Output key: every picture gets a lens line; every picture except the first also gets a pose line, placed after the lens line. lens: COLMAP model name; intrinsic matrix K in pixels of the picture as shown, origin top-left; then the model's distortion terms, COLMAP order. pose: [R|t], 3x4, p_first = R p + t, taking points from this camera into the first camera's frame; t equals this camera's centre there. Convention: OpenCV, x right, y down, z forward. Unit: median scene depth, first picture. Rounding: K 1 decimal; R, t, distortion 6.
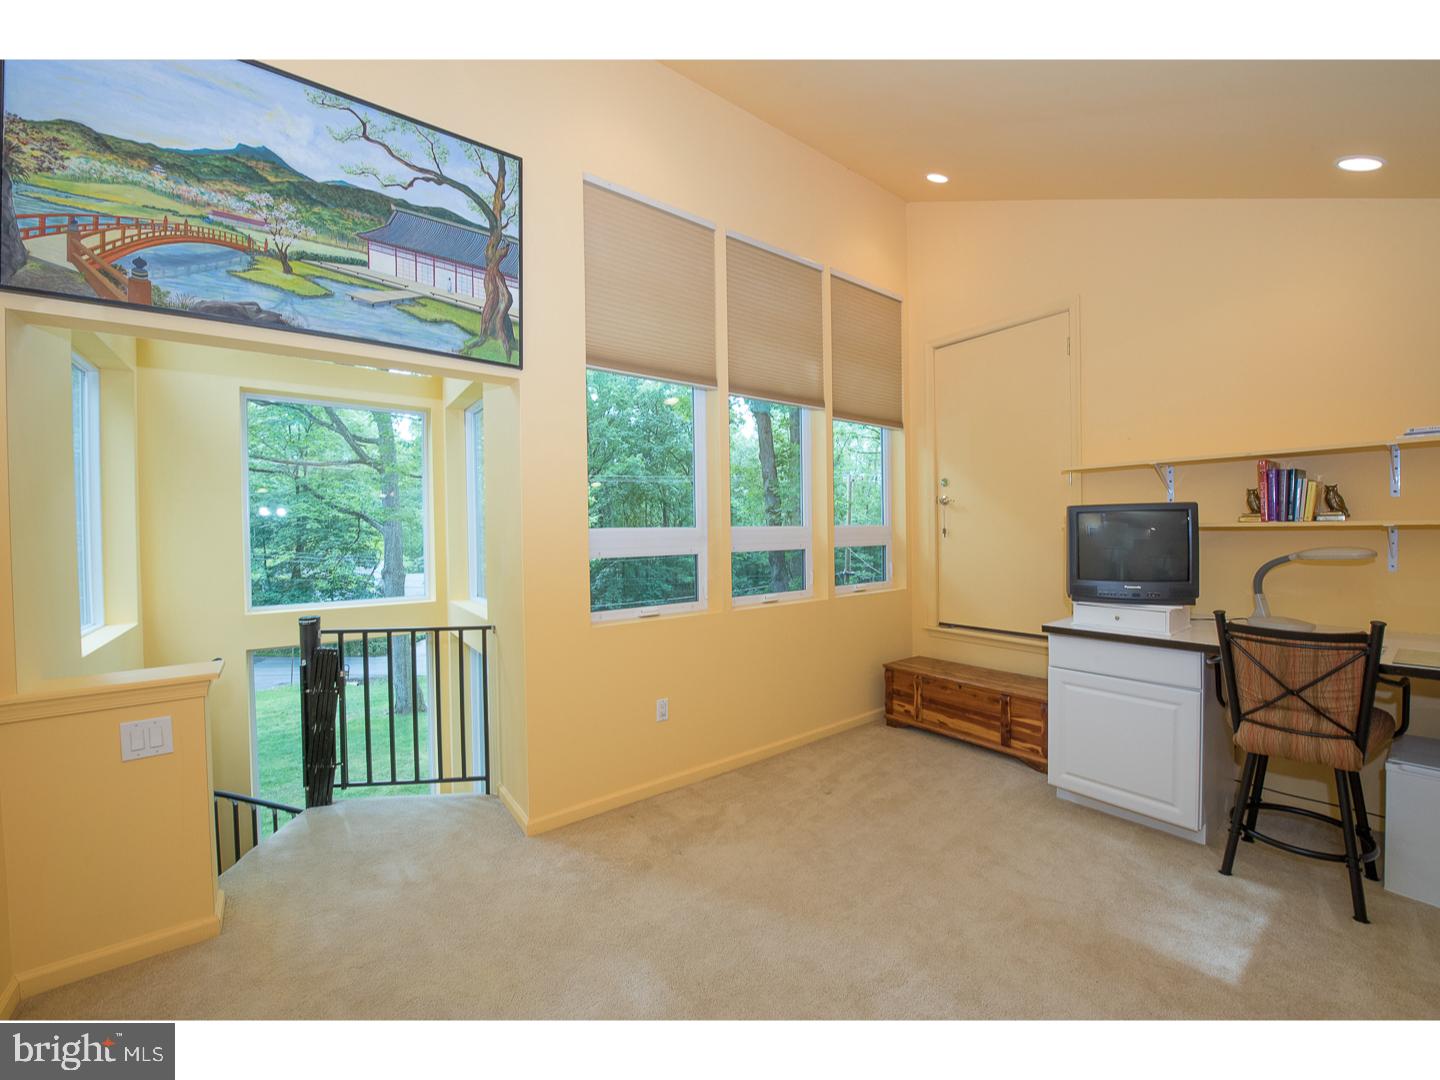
lens RADIAL K [[572.2, 0, 720.0], [0, 572.2, 540.0], [0, 0, 1]] dist [-0.001101, -0.009171]
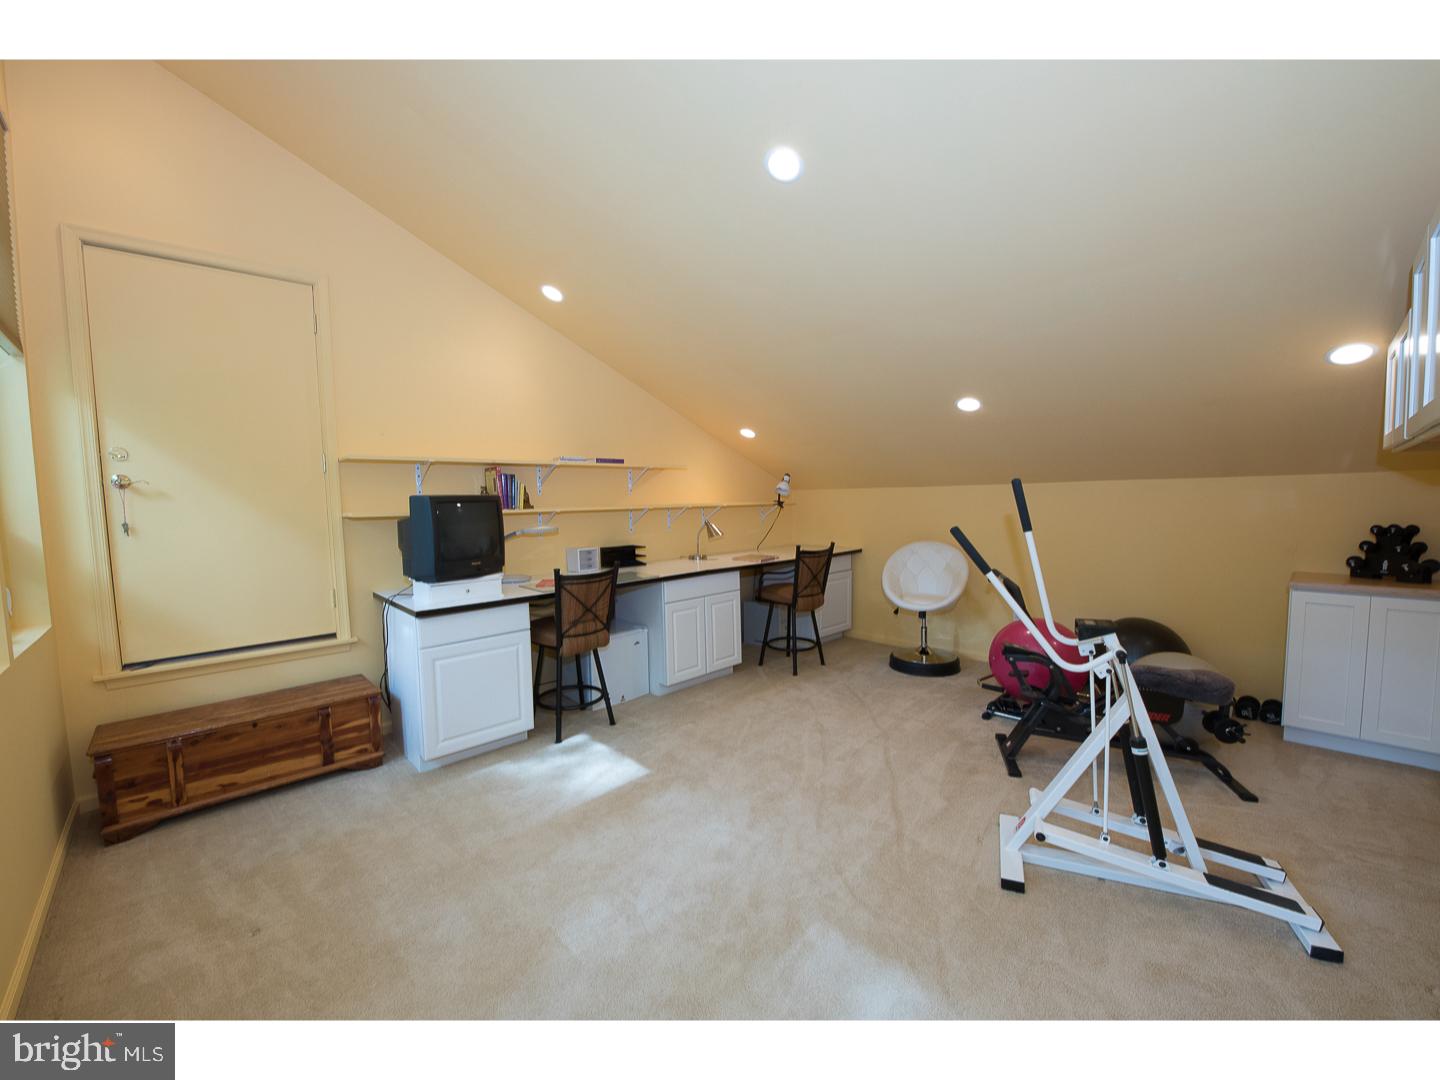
lens RADIAL K [[572.2, 0, 720.0], [0, 572.2, 540.0], [0, 0, 1]] dist [-0.001101, -0.009171]
pose [[-0.113019, -0.054632, 0.992090, -0.428401], [0.039366, 0.997457, 0.059412, -0.016104], [-0.992813, 0.045769, -0.110581, 0.473615]]
